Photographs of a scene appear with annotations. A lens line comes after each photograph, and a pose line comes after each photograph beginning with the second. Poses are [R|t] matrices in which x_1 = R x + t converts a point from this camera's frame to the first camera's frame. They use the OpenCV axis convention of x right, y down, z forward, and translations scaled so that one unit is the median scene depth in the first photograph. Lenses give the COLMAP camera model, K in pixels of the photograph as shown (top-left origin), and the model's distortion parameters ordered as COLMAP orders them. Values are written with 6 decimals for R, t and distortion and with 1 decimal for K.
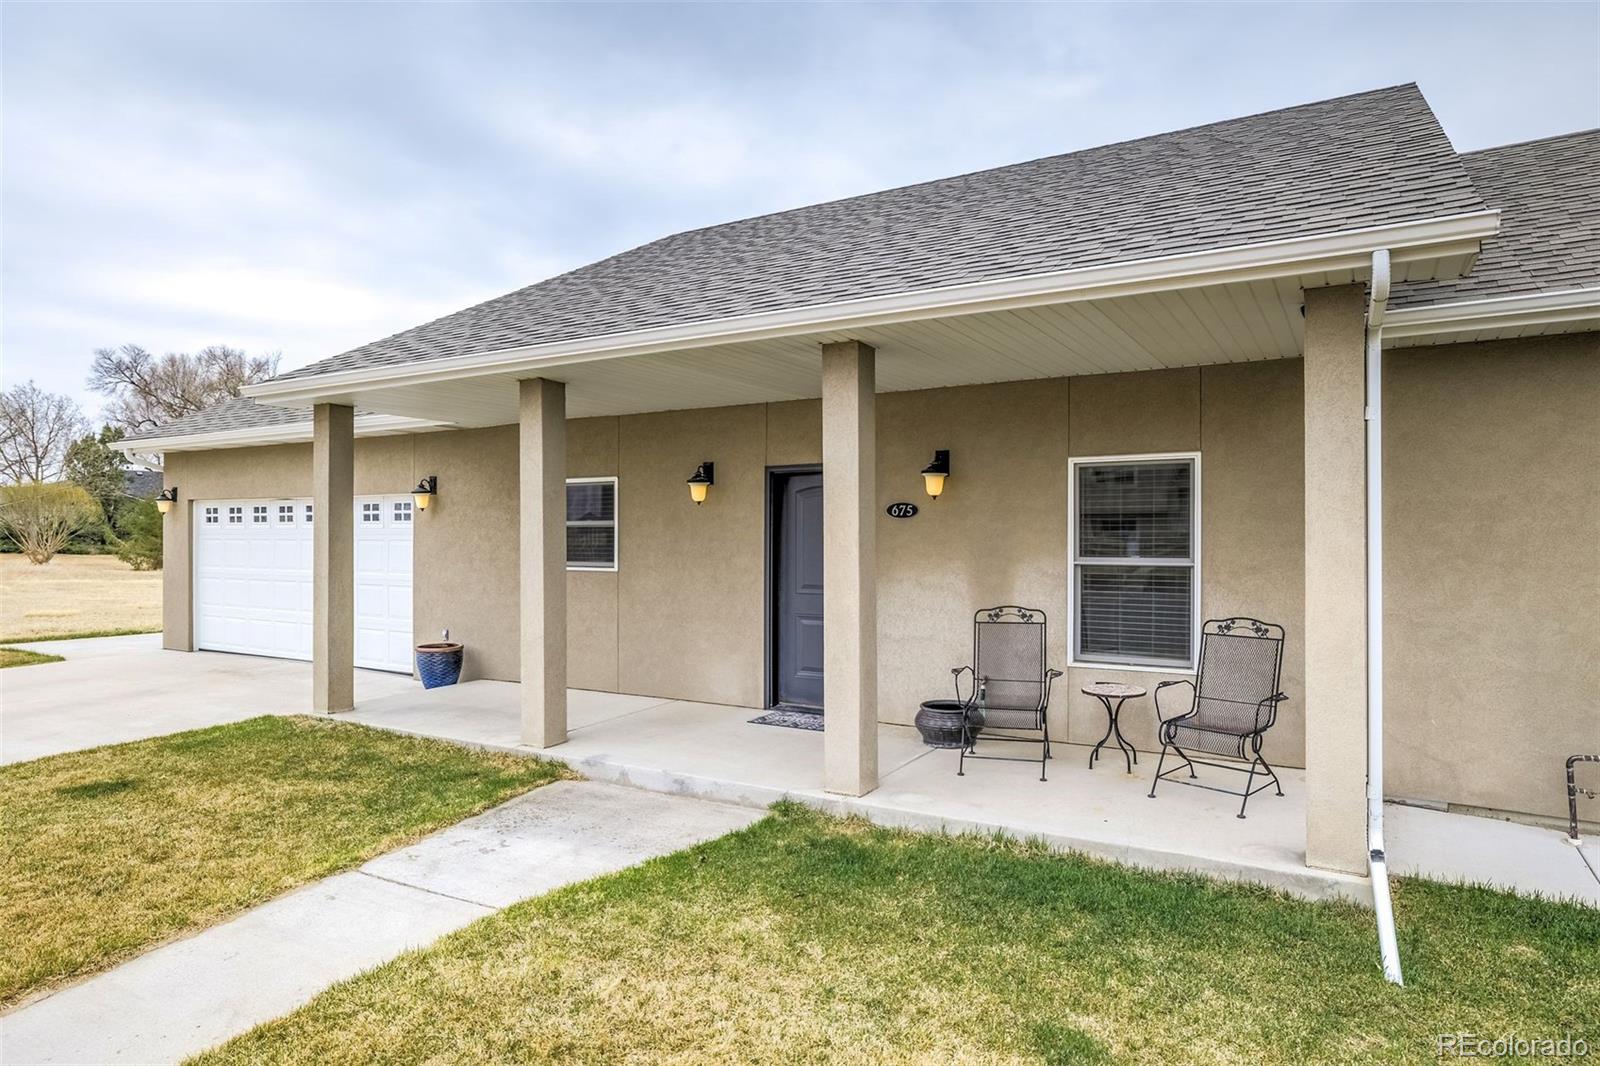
lens RADIAL K [[936.4, 0, 800.0], [0, 936.4, 533.0], [0, 0, 1]] dist [-0.000276, 0.000150]
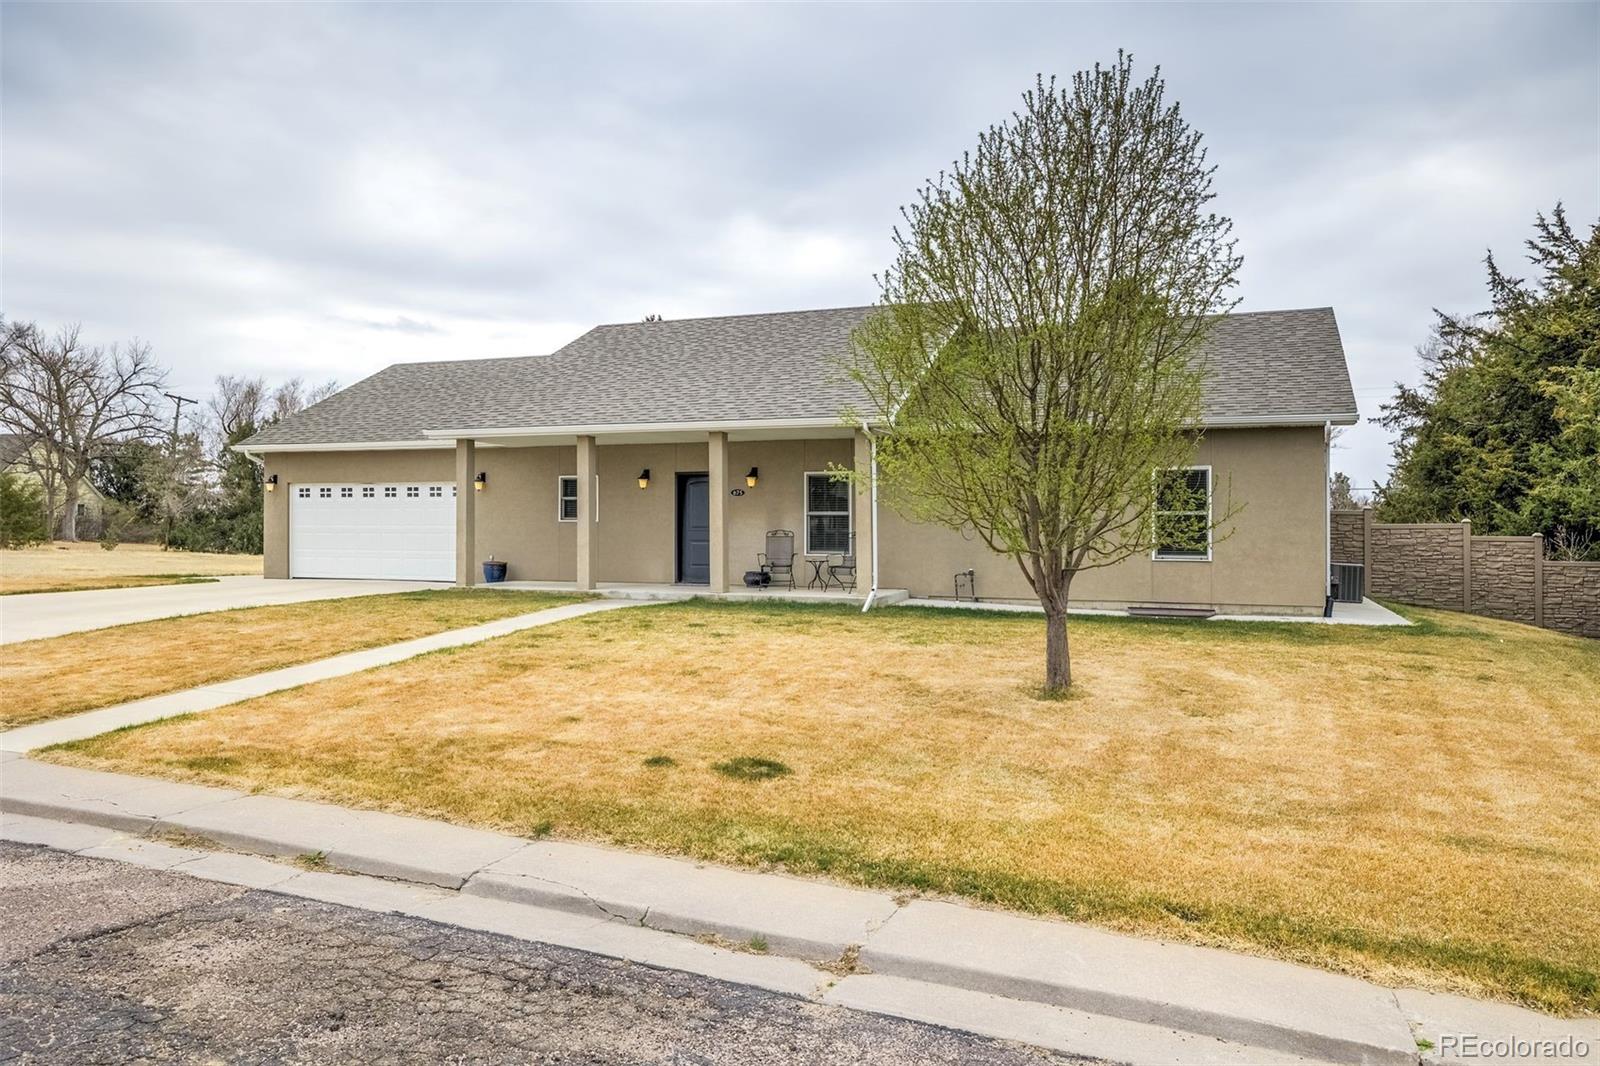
lens RADIAL K [[1010.9, 0, 802.3], [0, 1010.9, 508.1], [0, 0, 1]] dist [0.037193, -0.000358]
pose [[0.984531, 0.006841, 0.175077, -0.161713], [-0.004192, 0.999871, -0.015499, 0.049249], [-0.175161, 0.014526, 0.984433, -1.400504]]
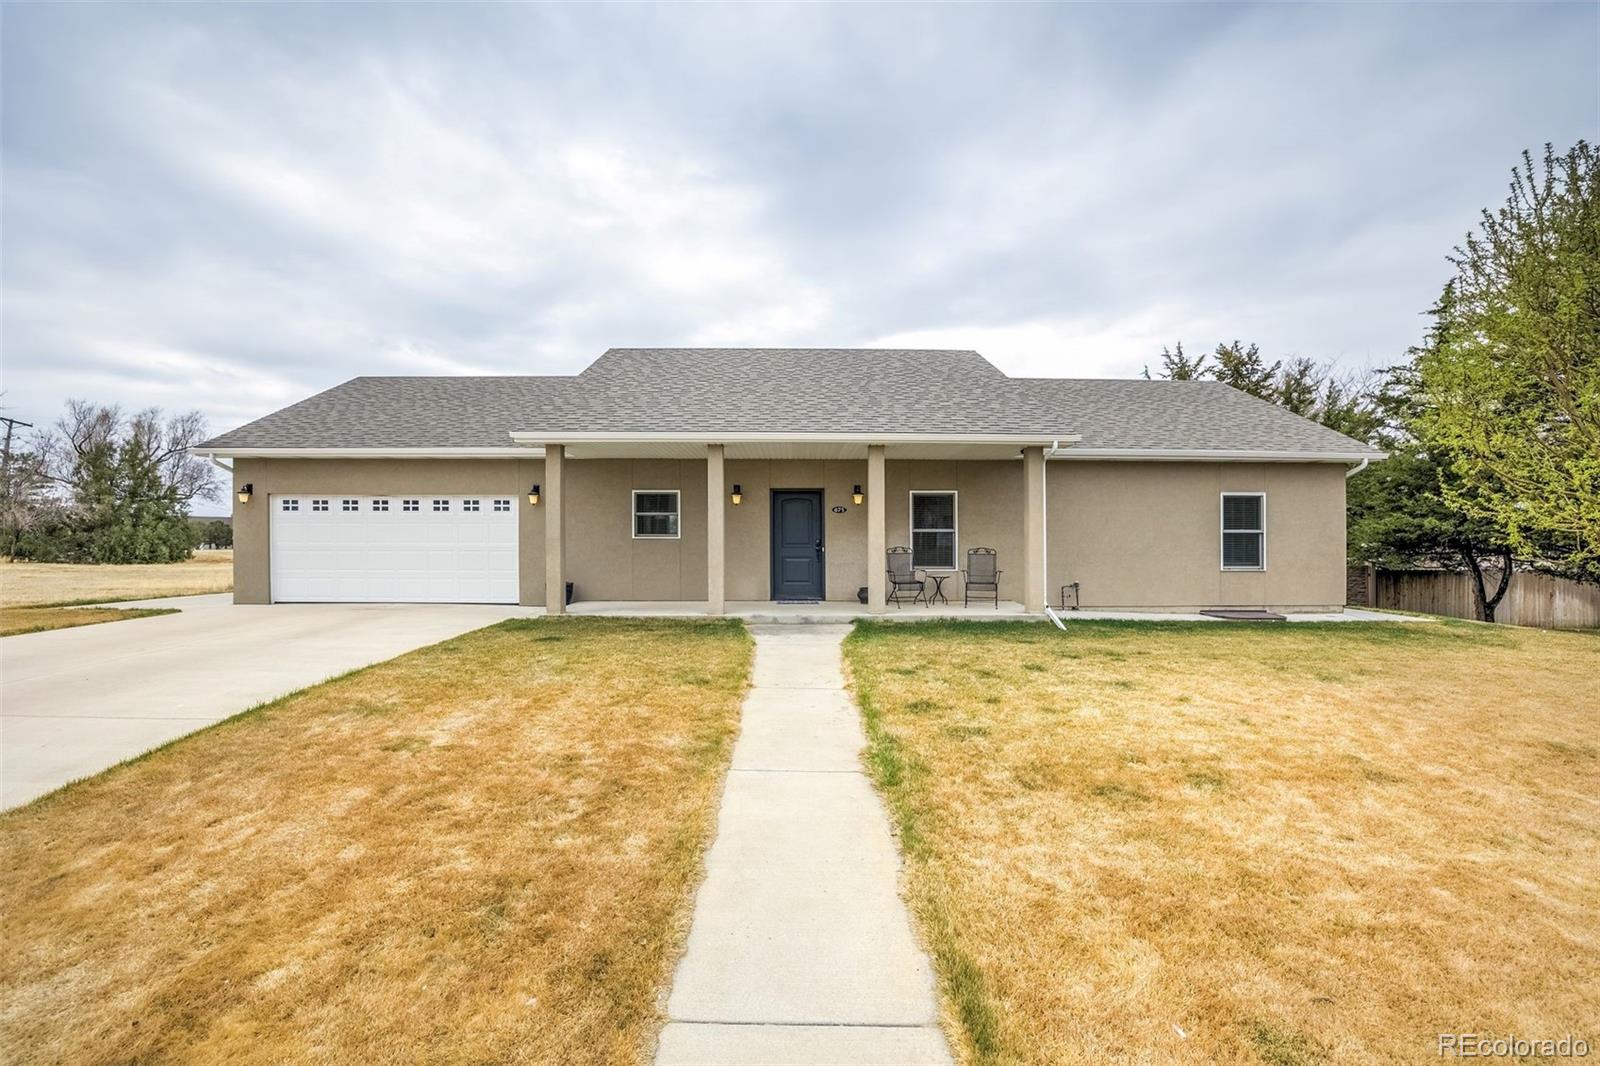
lens RADIAL K [[646.8, 0, 800.0], [0, 646.8, 533.0], [0, 0, 1]] dist [-0.020855, 0.007015]
pose [[0.862321, 0.004074, 0.506345, -0.749191], [-0.003146, 0.999991, -0.002689, 0.036519], [-0.506352, 0.000726, 0.862327, -0.332510]]
